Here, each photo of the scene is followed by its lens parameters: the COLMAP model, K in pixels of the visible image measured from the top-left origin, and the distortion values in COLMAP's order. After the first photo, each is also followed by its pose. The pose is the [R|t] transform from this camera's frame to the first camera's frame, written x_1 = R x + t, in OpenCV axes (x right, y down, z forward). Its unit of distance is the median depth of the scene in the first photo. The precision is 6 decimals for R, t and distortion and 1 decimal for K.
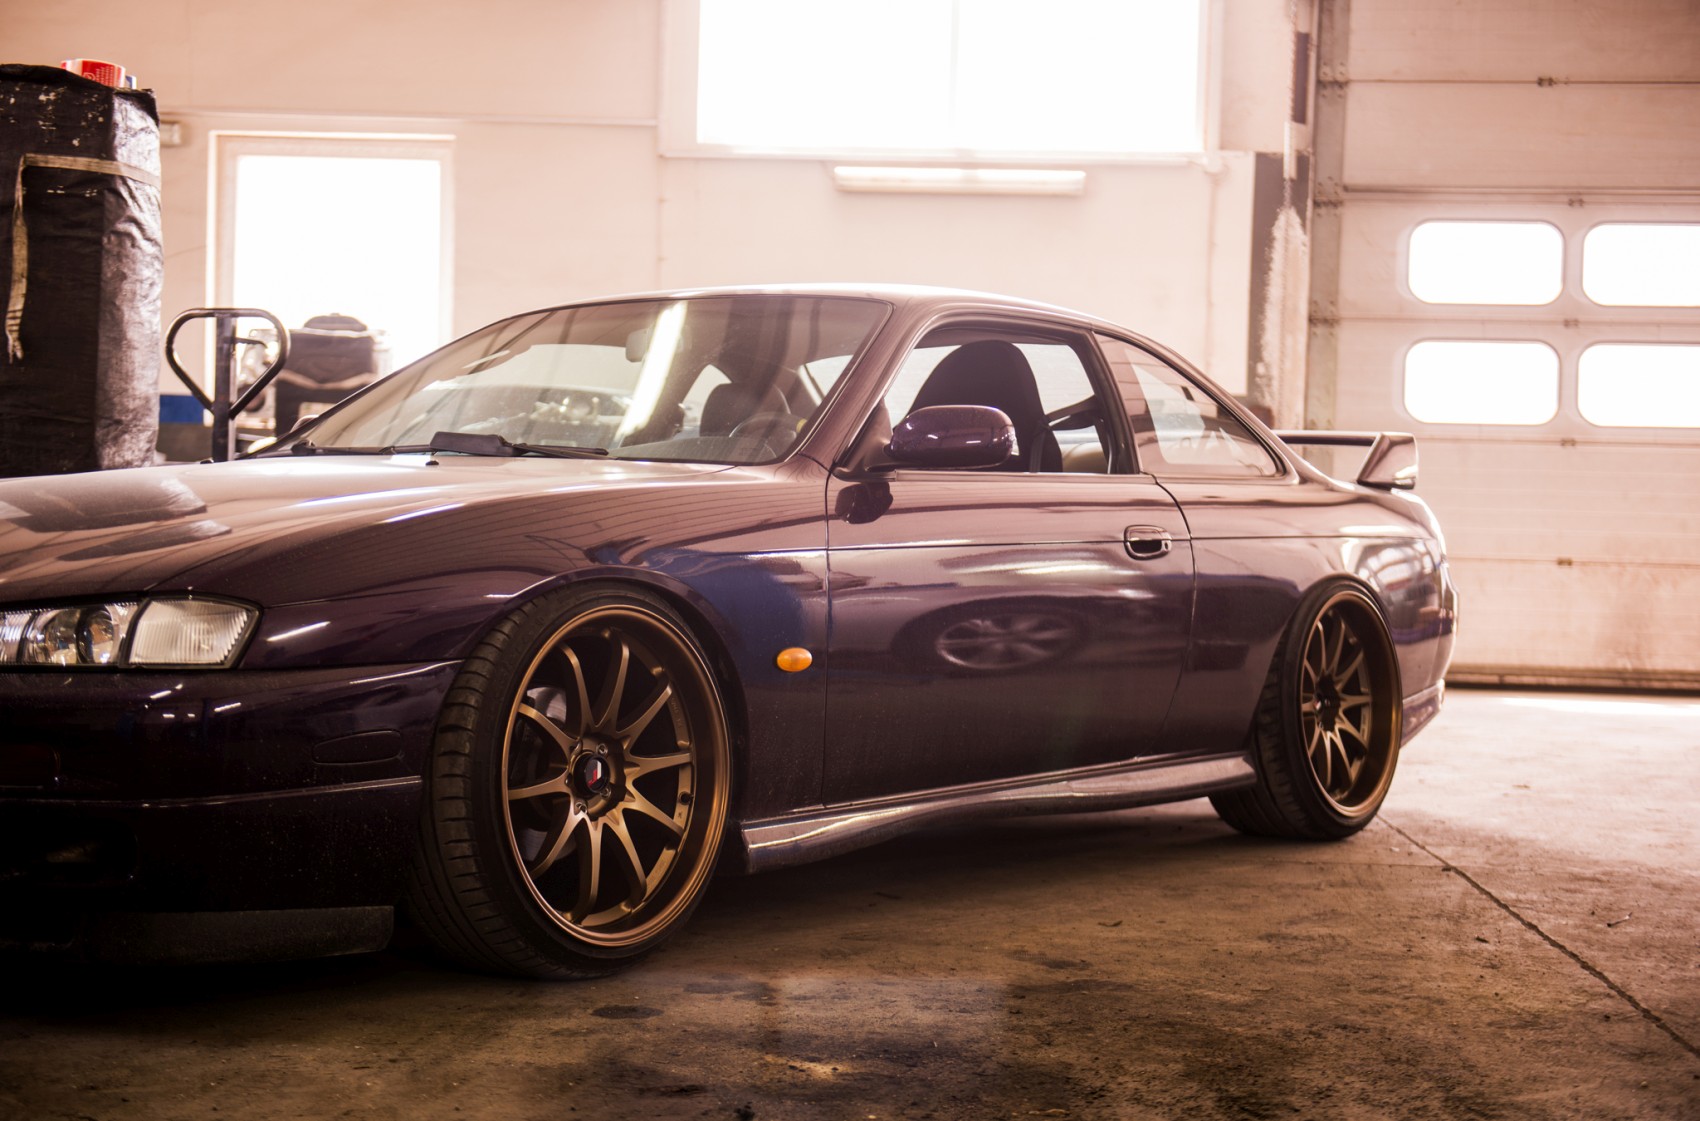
lens RADIAL K [[2571.0, 0, 857.0], [0, 2571.0, 553.9], [0, 0, 1]] dist [0.131699, 0.000000]
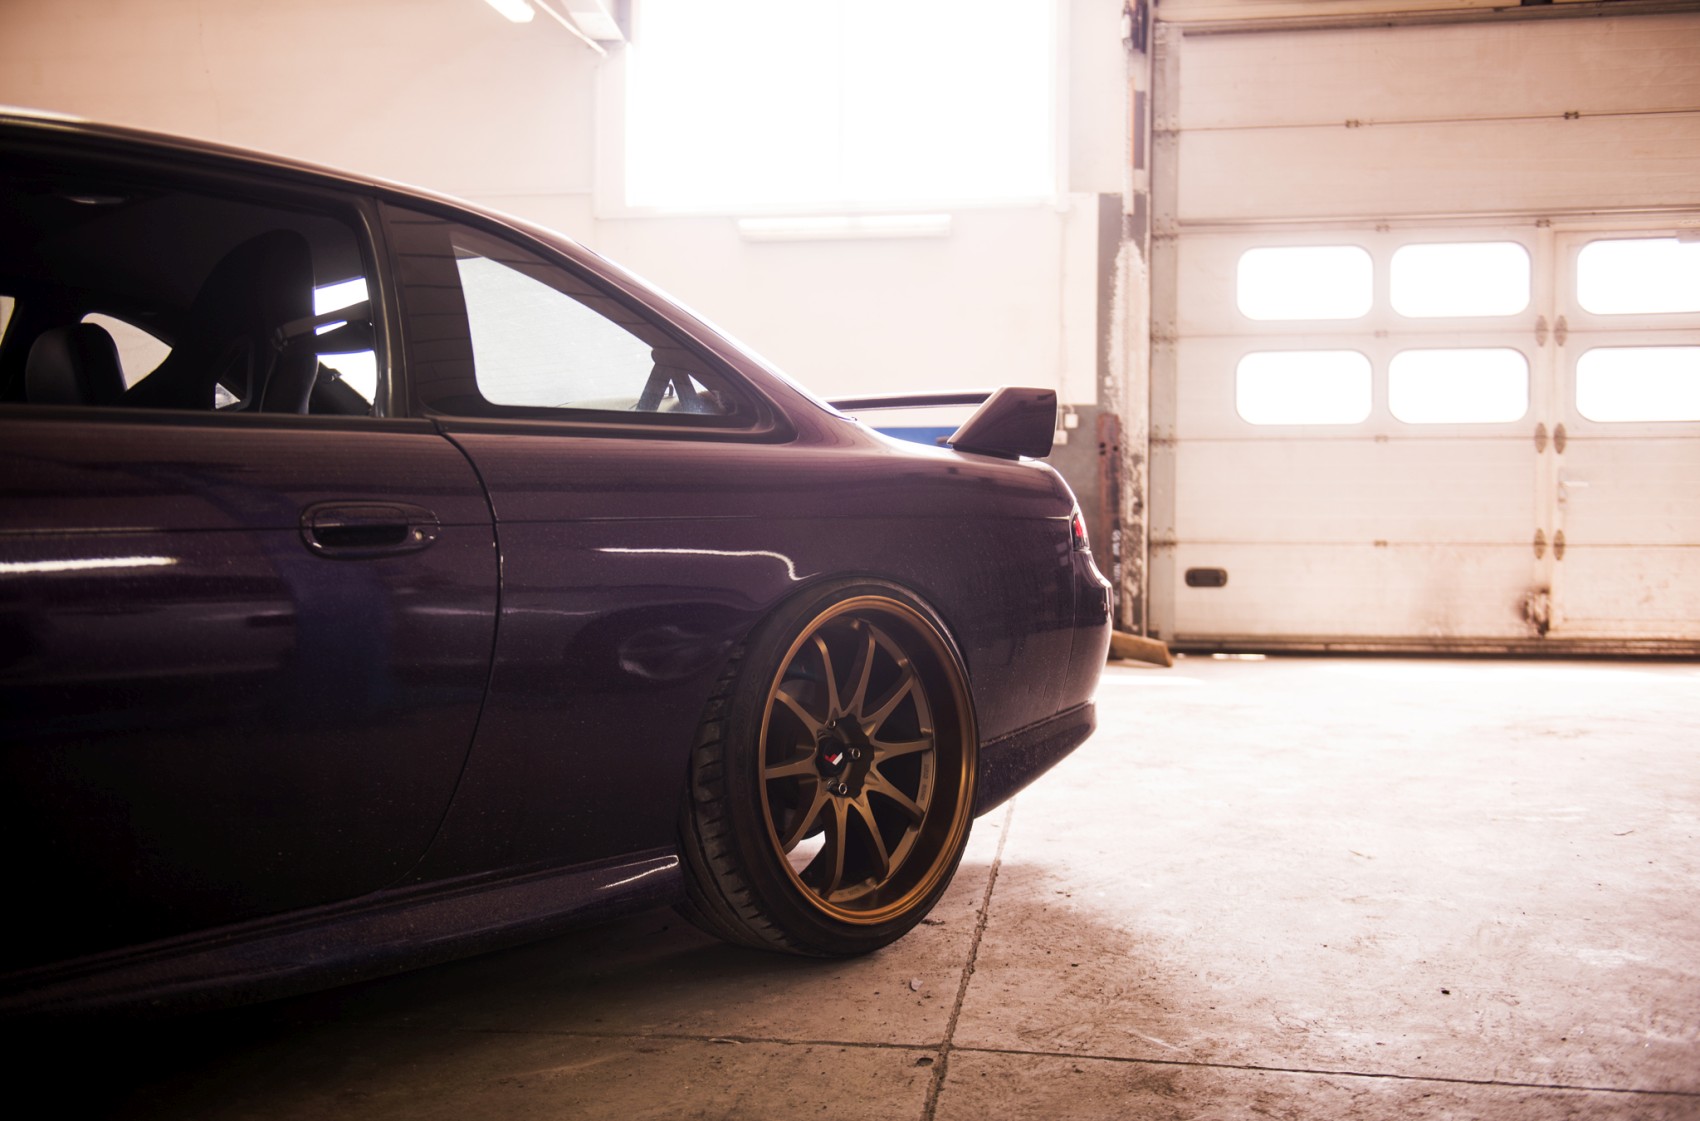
lens RADIAL K [[1666.2, 0, 852.6], [0, 1666.2, 546.8], [0, 0, 1]] dist [0.037597, 0.000000]
pose [[0.996475, -0.023429, -0.080554, 0.184983], [0.023319, 0.999725, -0.002313, 0.001742], [0.080586, 0.000426, 0.996748, 0.458662]]
